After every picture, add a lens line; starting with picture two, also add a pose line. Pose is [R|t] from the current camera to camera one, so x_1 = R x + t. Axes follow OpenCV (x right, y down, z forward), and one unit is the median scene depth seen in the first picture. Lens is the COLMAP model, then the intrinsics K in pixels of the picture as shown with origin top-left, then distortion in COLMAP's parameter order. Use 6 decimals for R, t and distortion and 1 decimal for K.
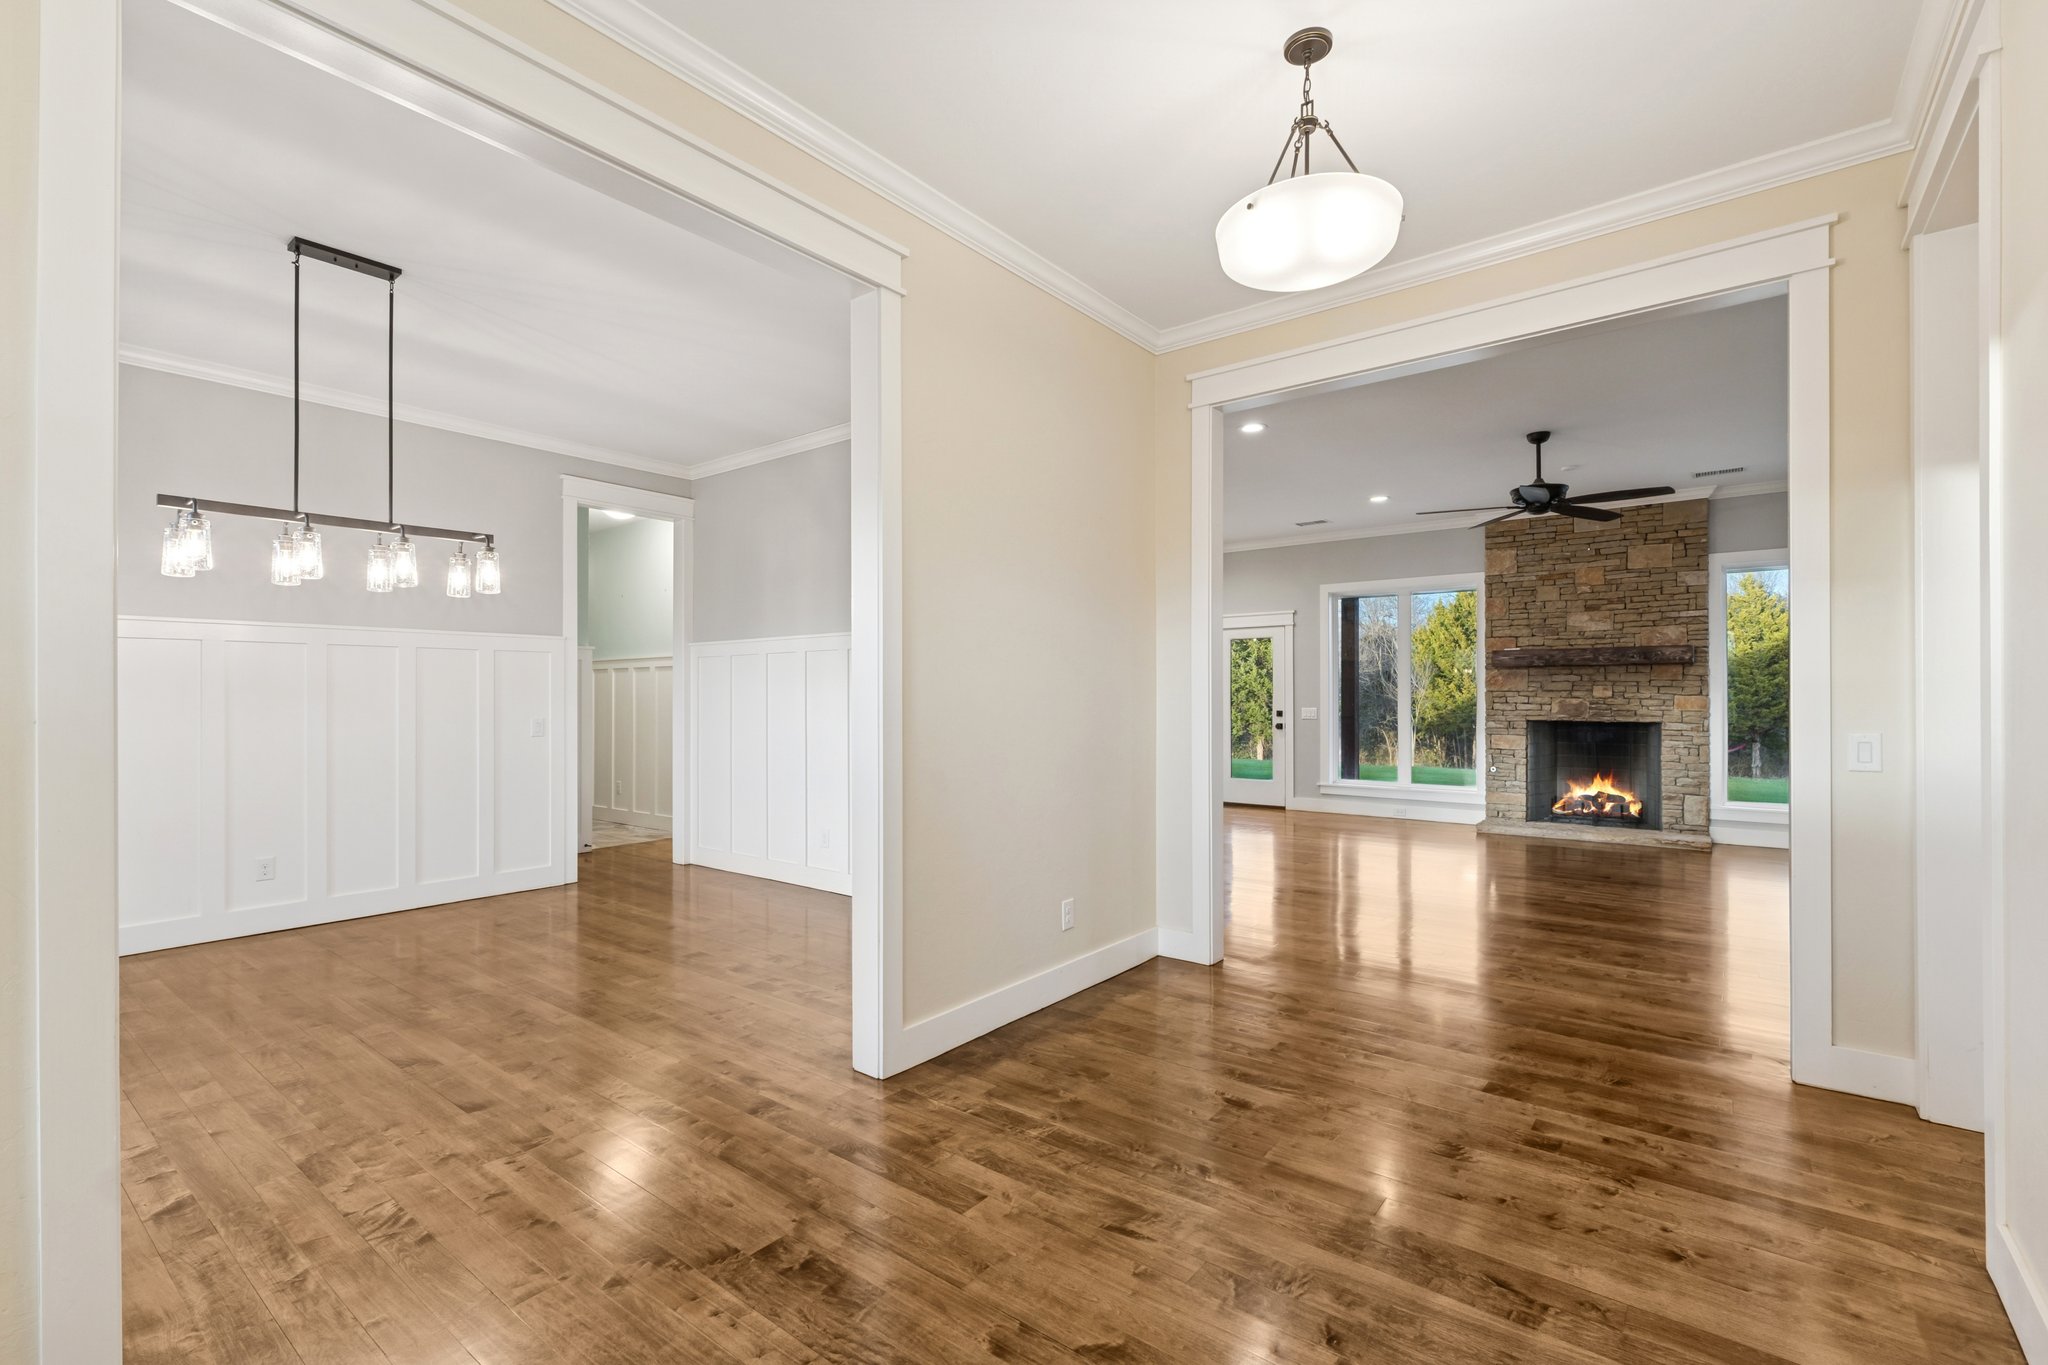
lens RADIAL K [[886.7, 0, 1059.1], [0, 886.7, 693.9], [0, 0, 1]] dist [0.002457, 0.000116]
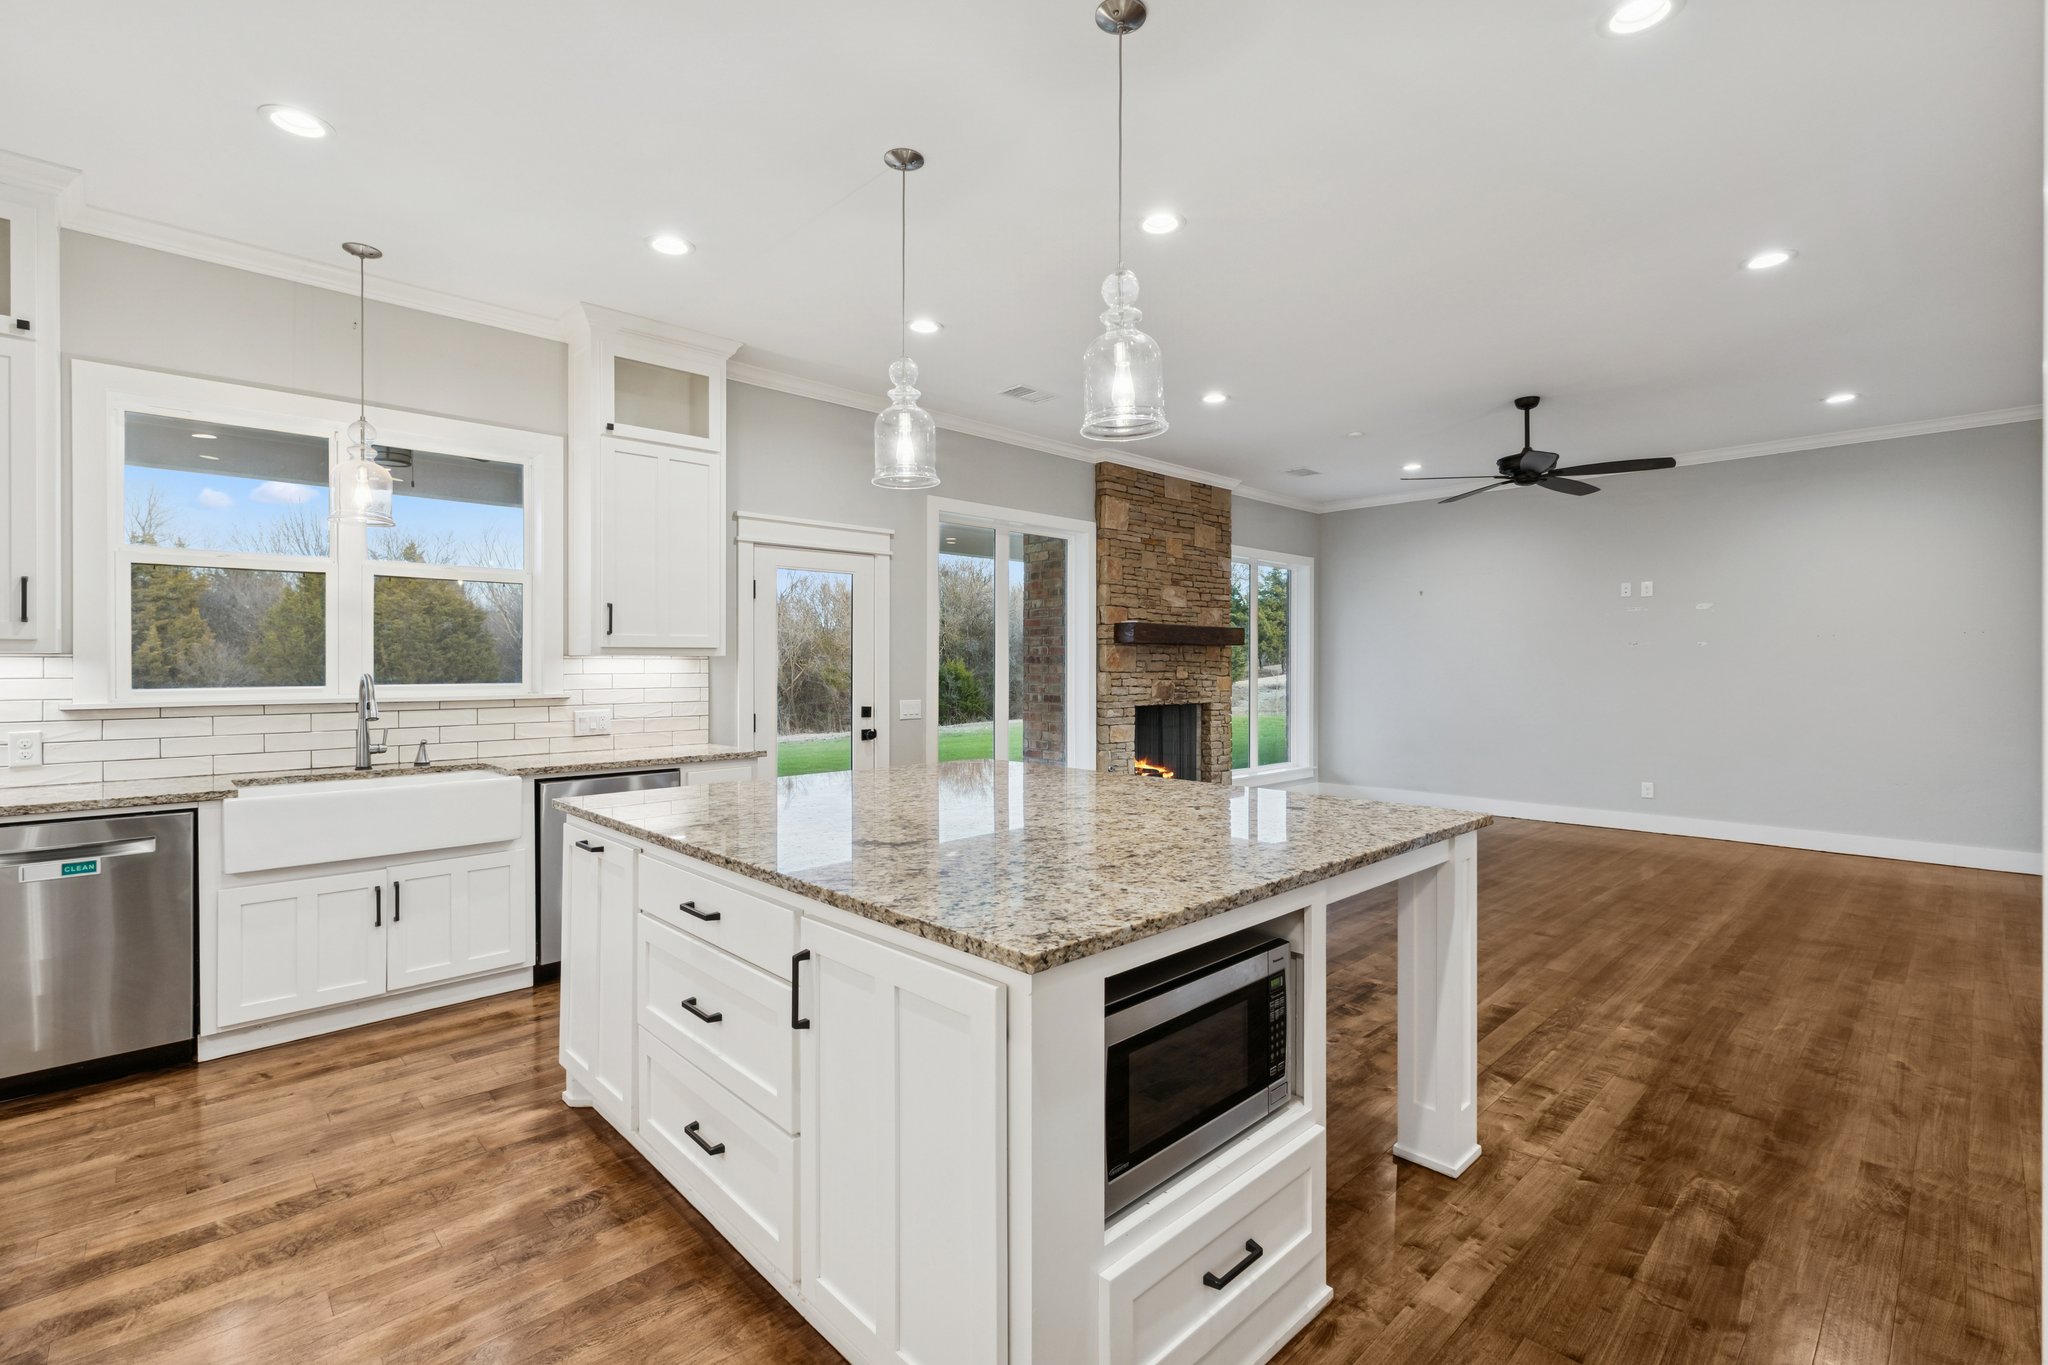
lens RADIAL K [[911.9, 0, 989.0], [0, 911.9, 677.1], [0, 0, 1]] dist [0.001972, 0.000359]
pose [[0.179662, -0.011145, 0.983665, -0.376893], [-0.004223, 0.999918, 0.012100, -0.008599], [-0.983719, -0.006328, 0.179600, 1.030493]]
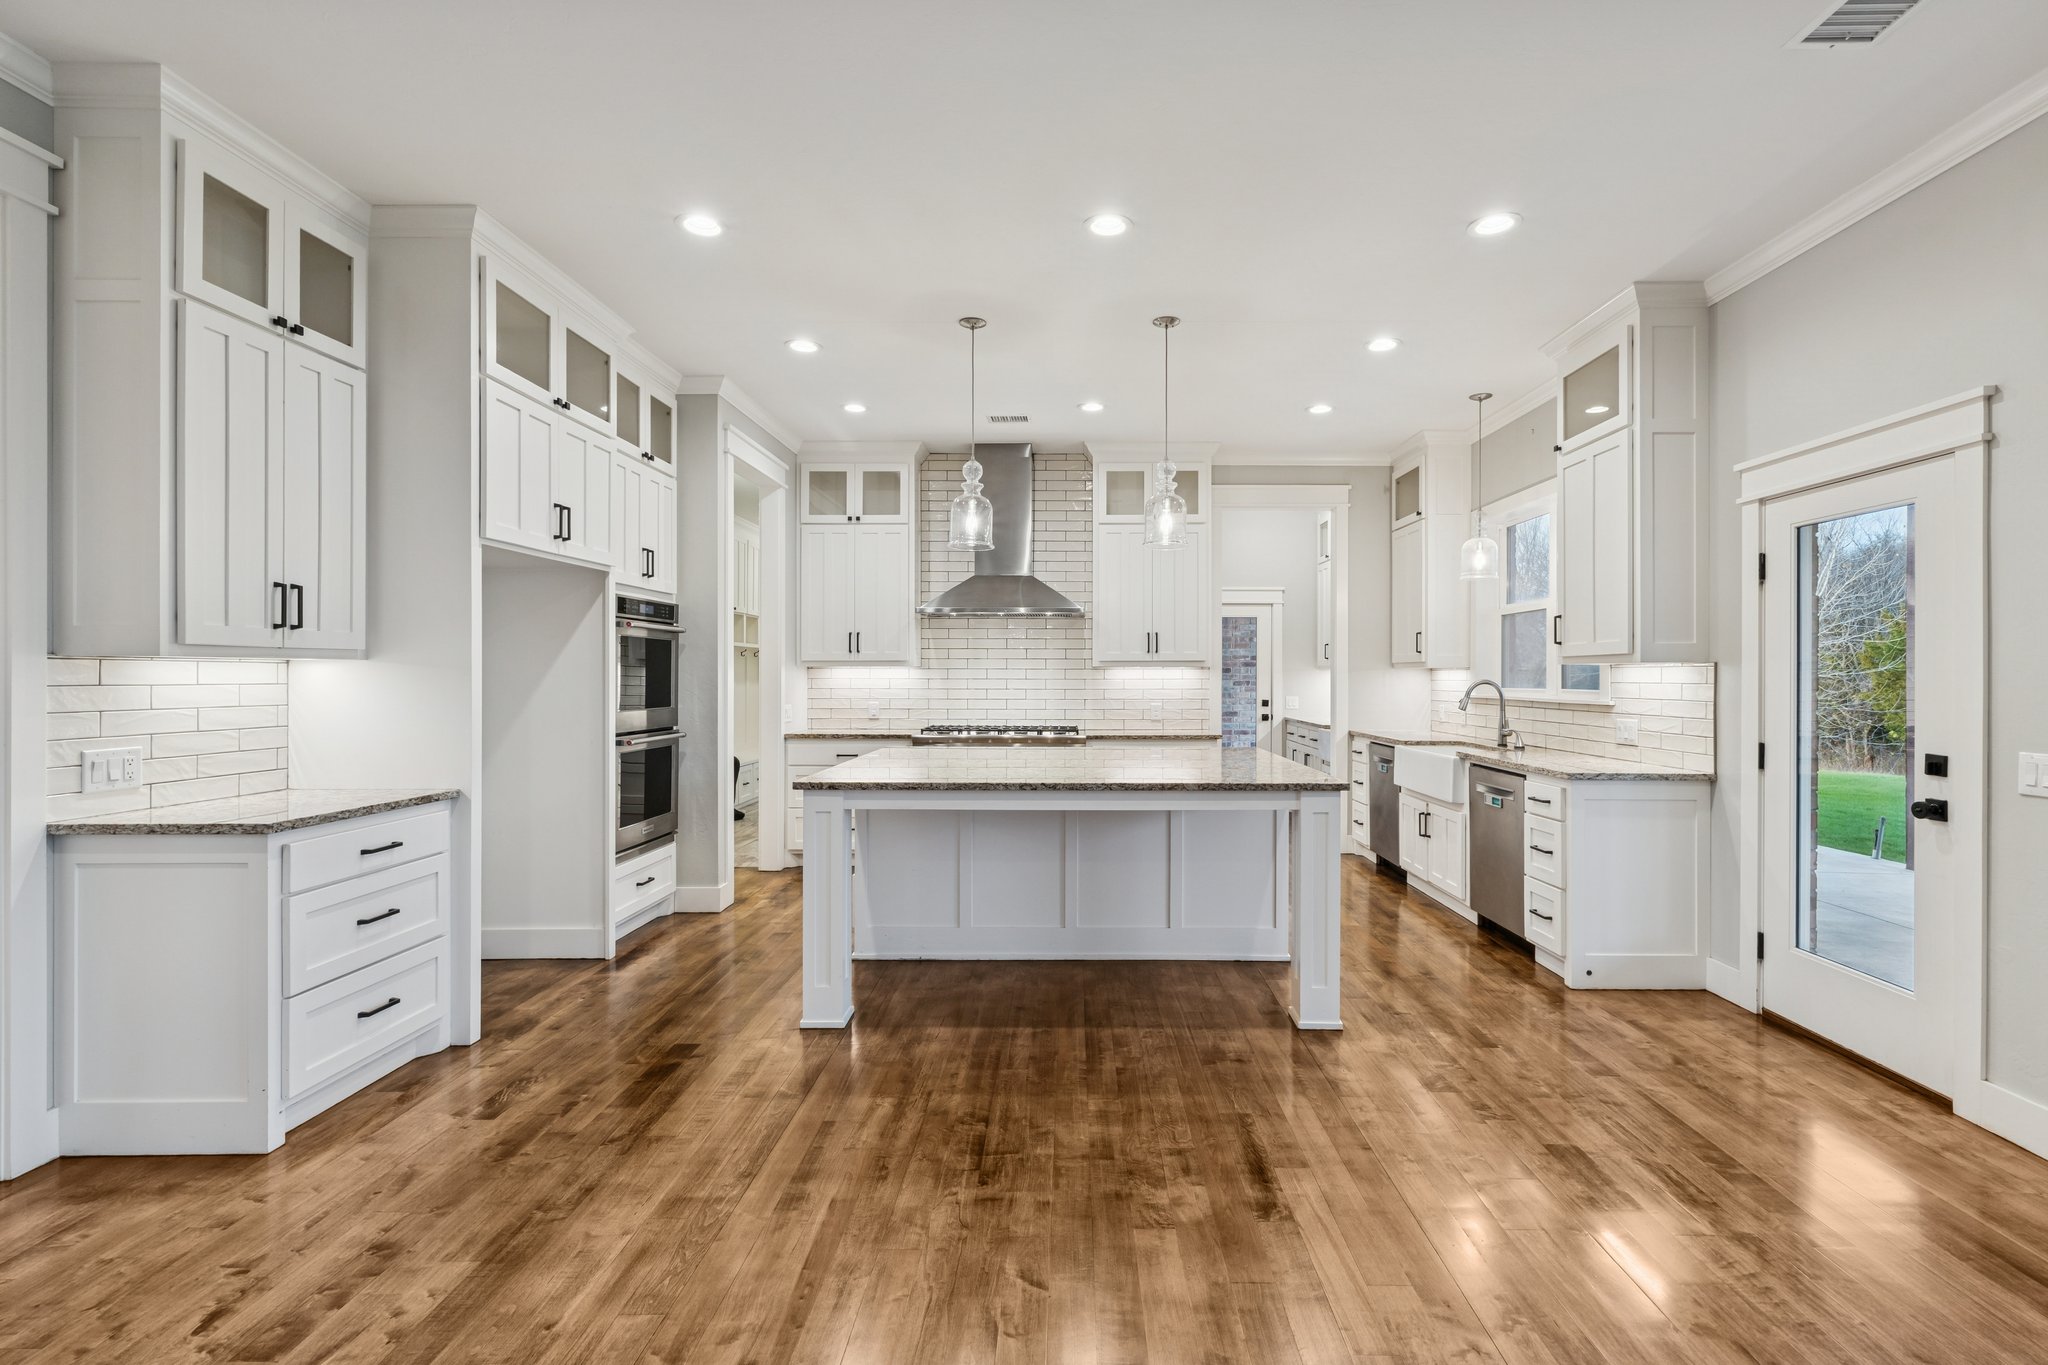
lens RADIAL K [[943.4, 0, 1073.7], [0, 943.4, 677.9], [0, 0, 1]] dist [0.000533, 0.000788]
pose [[0.608713, 0.006937, -0.793360, 0.401272], [-0.001479, 0.999970, 0.007608, -0.009533], [0.793389, -0.003457, 0.608705, 0.747901]]
